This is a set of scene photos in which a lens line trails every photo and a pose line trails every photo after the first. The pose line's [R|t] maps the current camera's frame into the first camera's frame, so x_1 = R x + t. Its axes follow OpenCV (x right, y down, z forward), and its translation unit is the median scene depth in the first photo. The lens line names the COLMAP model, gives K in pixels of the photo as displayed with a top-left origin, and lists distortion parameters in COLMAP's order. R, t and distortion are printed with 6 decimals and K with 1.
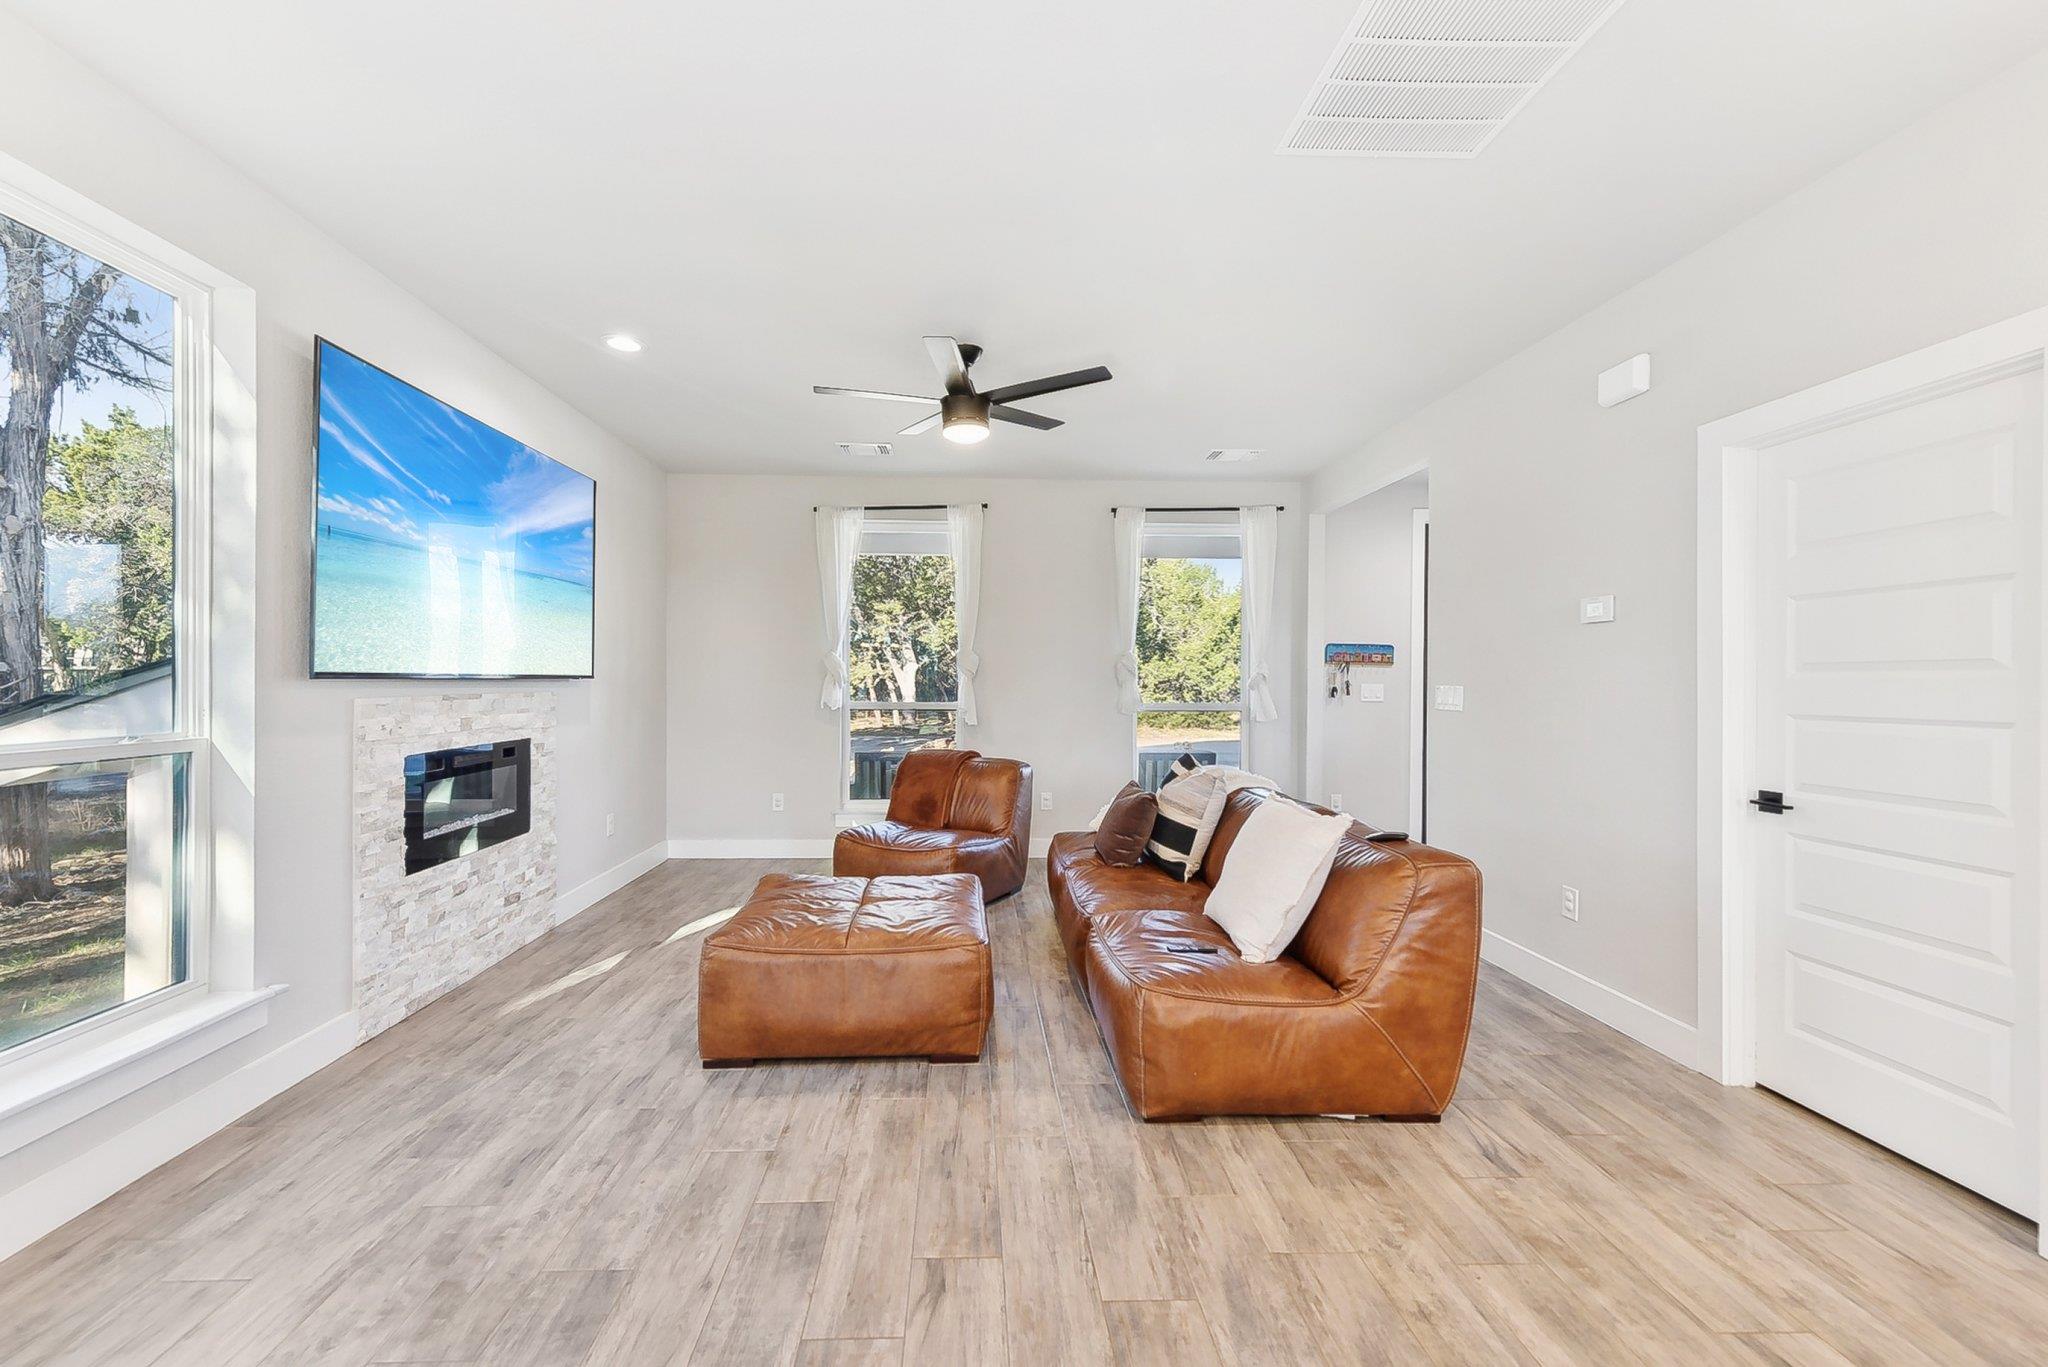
lens RADIAL K [[806.0, 0, 1002.7], [0, 806.0, 676.5], [0, 0, 1]] dist [0.001376, 0.000030]
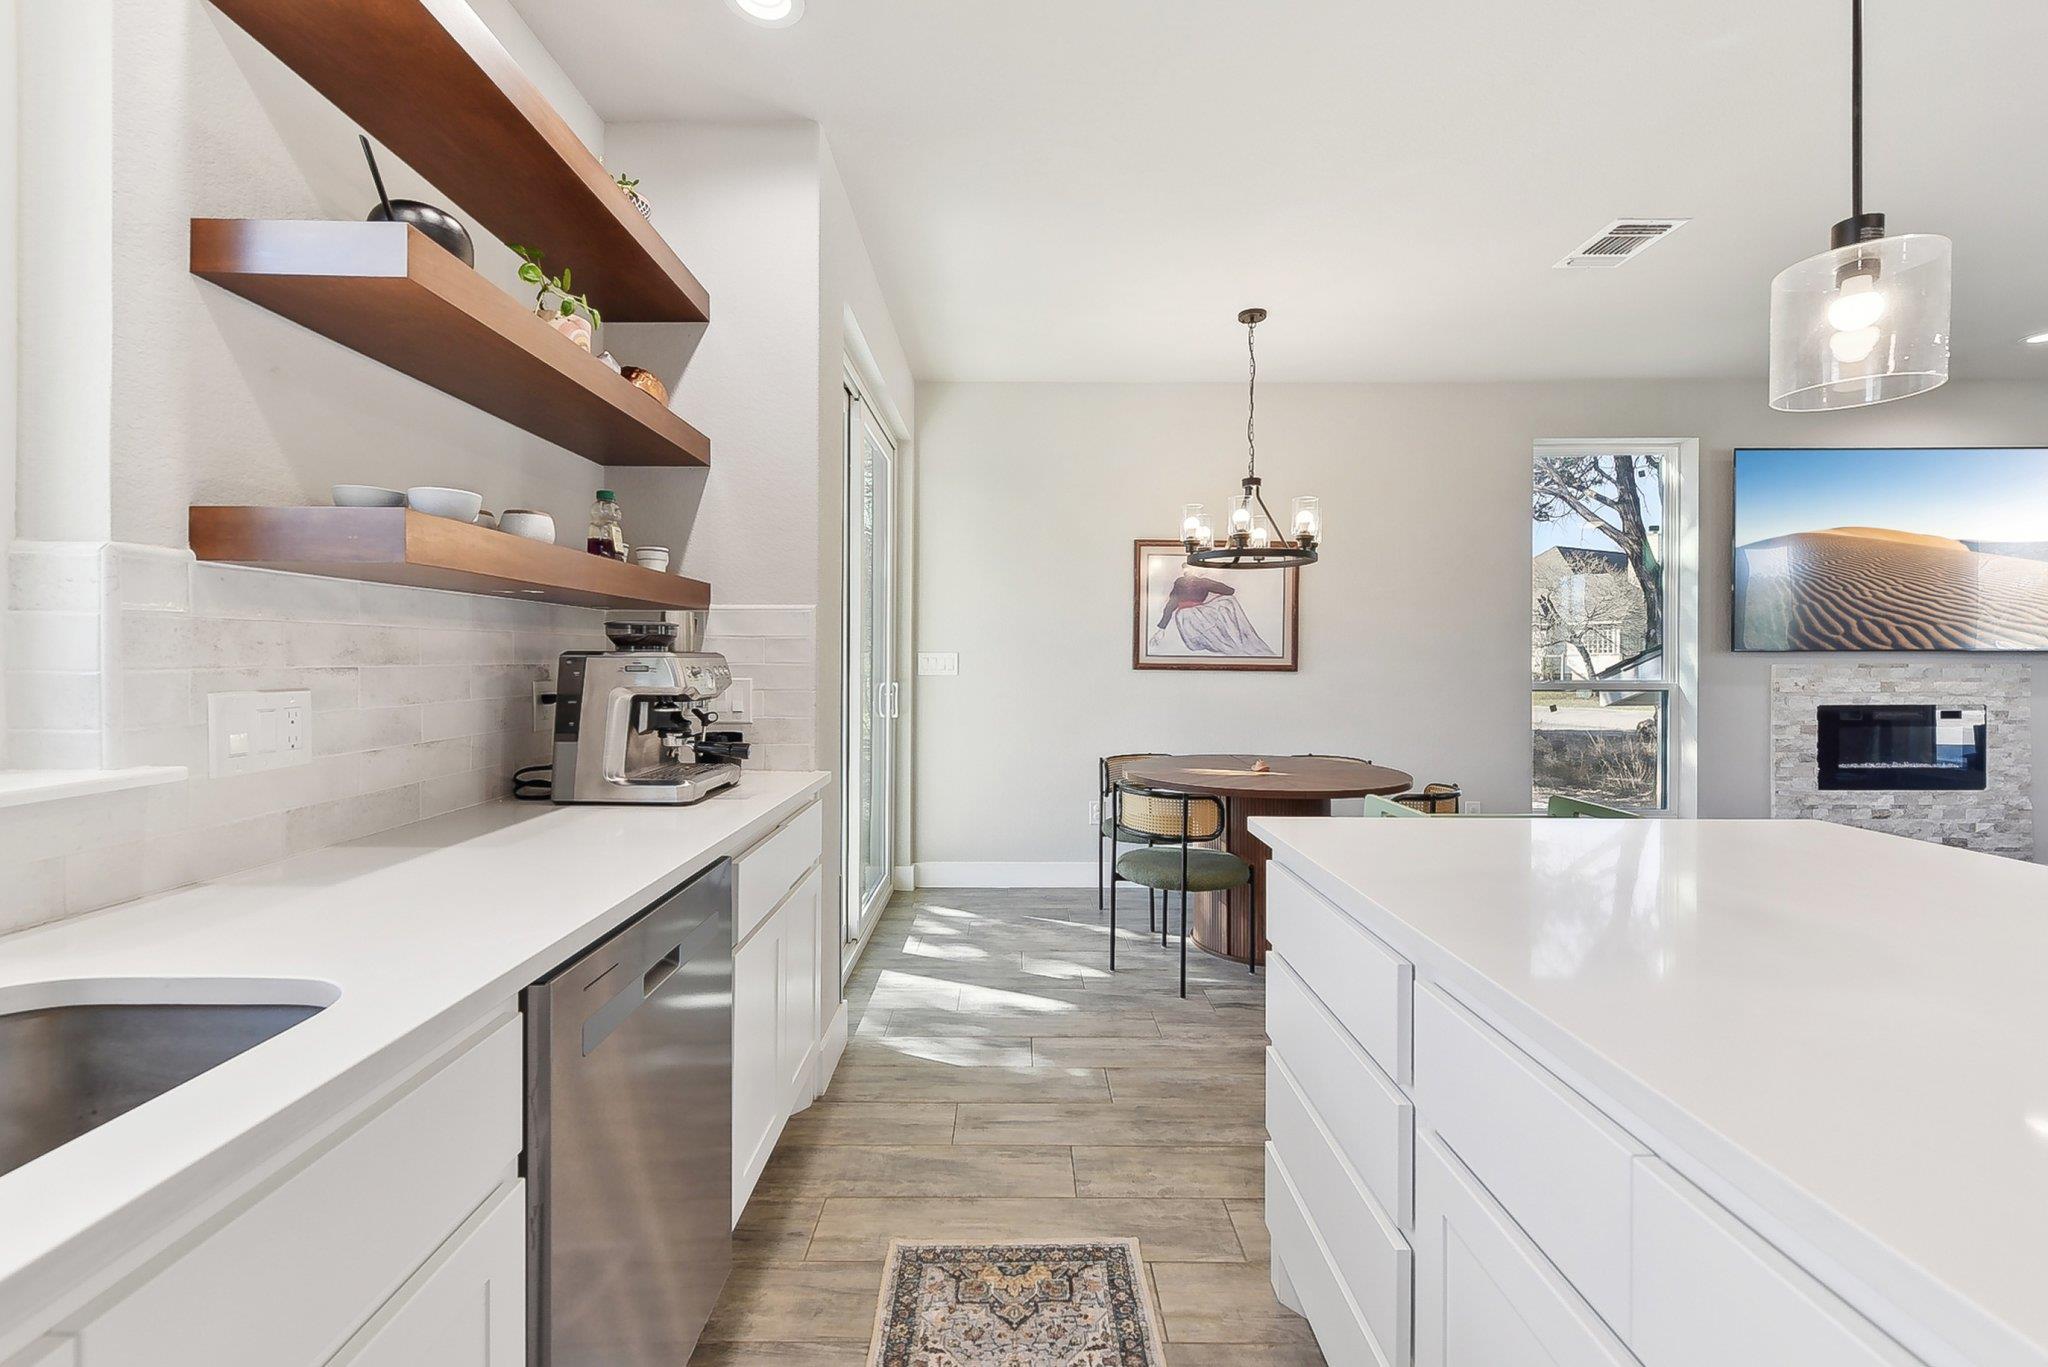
lens RADIAL K [[821.2, 0, 1016.6], [0, 821.2, 670.9], [0, 0, 1]] dist [0.000803, -0.000332]
pose [[-0.061225, 0.004435, -0.998114, 0.803795], [0.003080, 0.999986, 0.004254, 0.026902], [0.998119, -0.002814, -0.061238, -0.331604]]
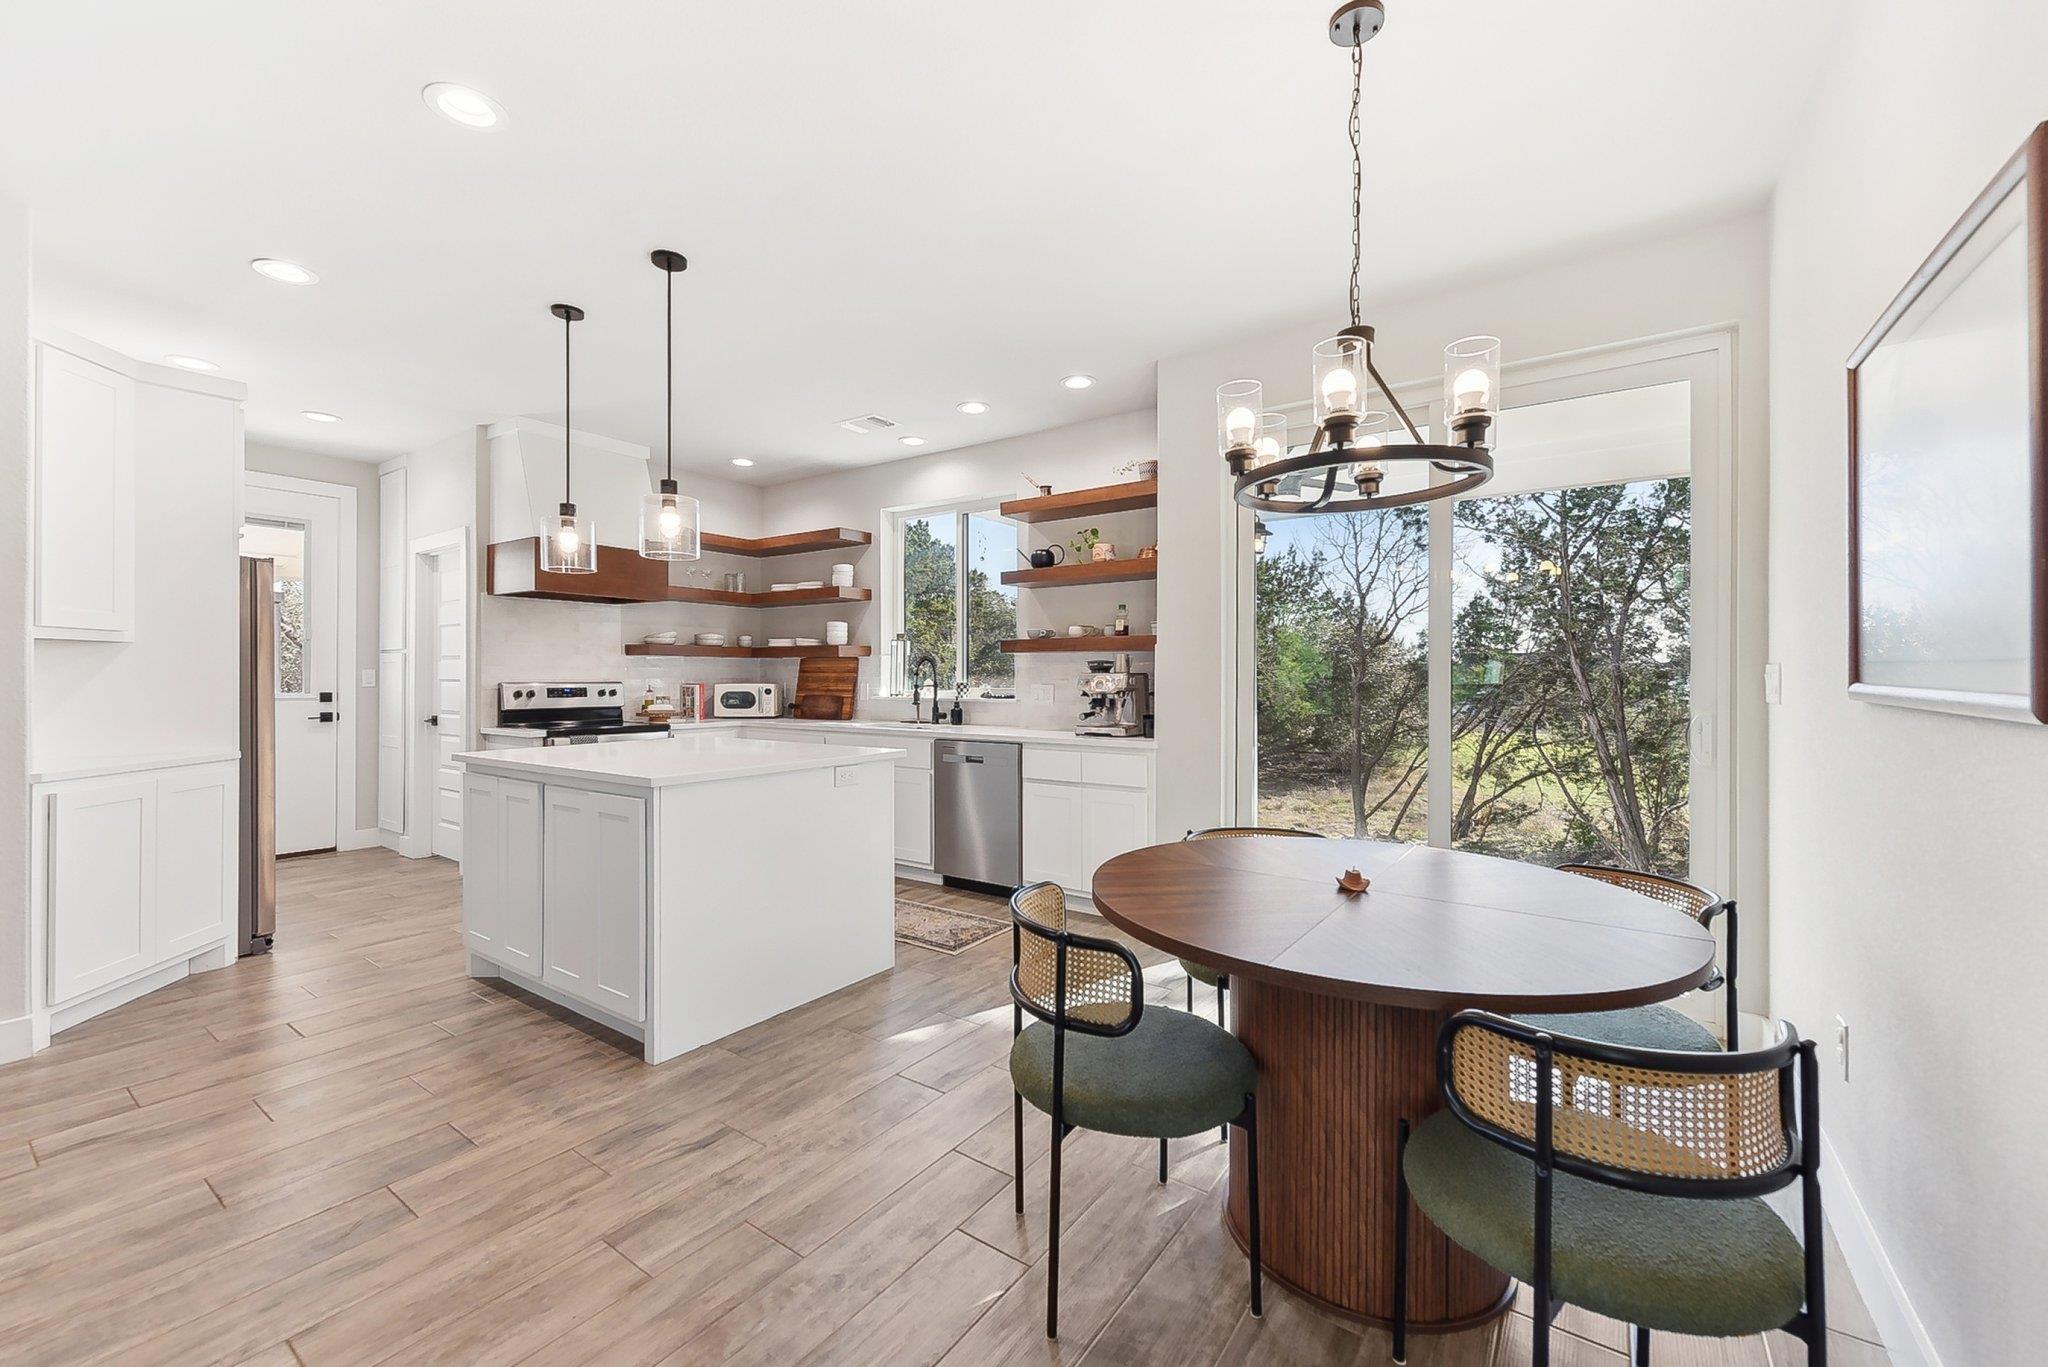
lens RADIAL K [[813.2, 0, 1030.4], [0, 813.2, 676.7], [0, 0, 1]] dist [0.001459, -0.000200]
pose [[-0.786156, -0.009443, 0.617956, -0.578502], [-0.010696, 0.999941, 0.001673, 0.019036], [-0.617935, -0.005295, -0.786211, 0.572891]]
